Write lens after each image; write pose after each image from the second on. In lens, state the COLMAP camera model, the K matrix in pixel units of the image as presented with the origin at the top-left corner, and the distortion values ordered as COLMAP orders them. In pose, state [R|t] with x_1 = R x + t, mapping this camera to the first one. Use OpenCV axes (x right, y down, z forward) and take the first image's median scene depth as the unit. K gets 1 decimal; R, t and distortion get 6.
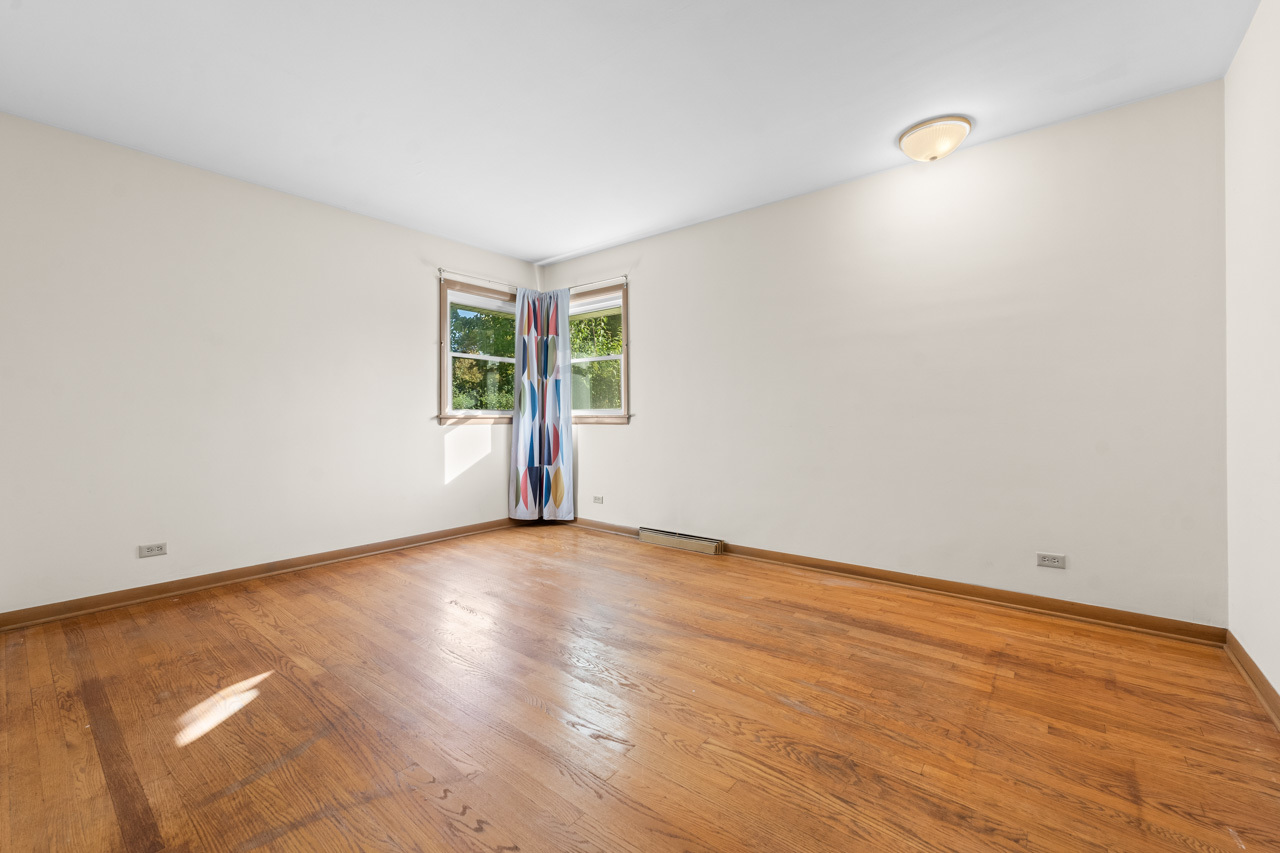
lens RADIAL K [[519.4, 0, 638.2], [0, 519.4, 411.6], [0, 0, 1]] dist [-0.000087, -0.000110]
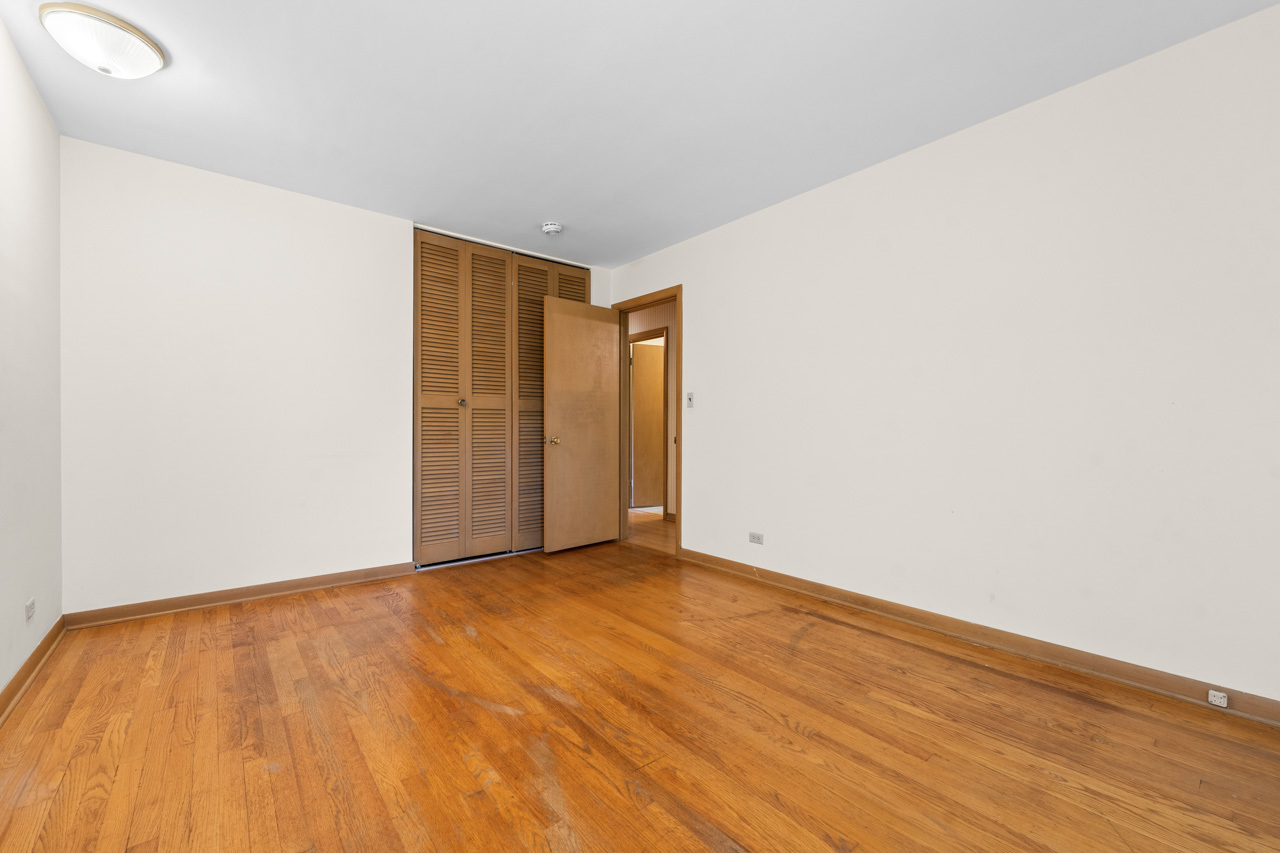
lens RADIAL K [[513.5, 0, 640.0], [0, 513.5, 426.5], [0, 0, 1]] dist [0.001755, 0.000052]
pose [[-0.981554, 0.002855, 0.191164, -0.350426], [0.001122, 0.999957, -0.009172, 0.011482], [-0.191182, -0.008788, -0.981515, 1.896717]]
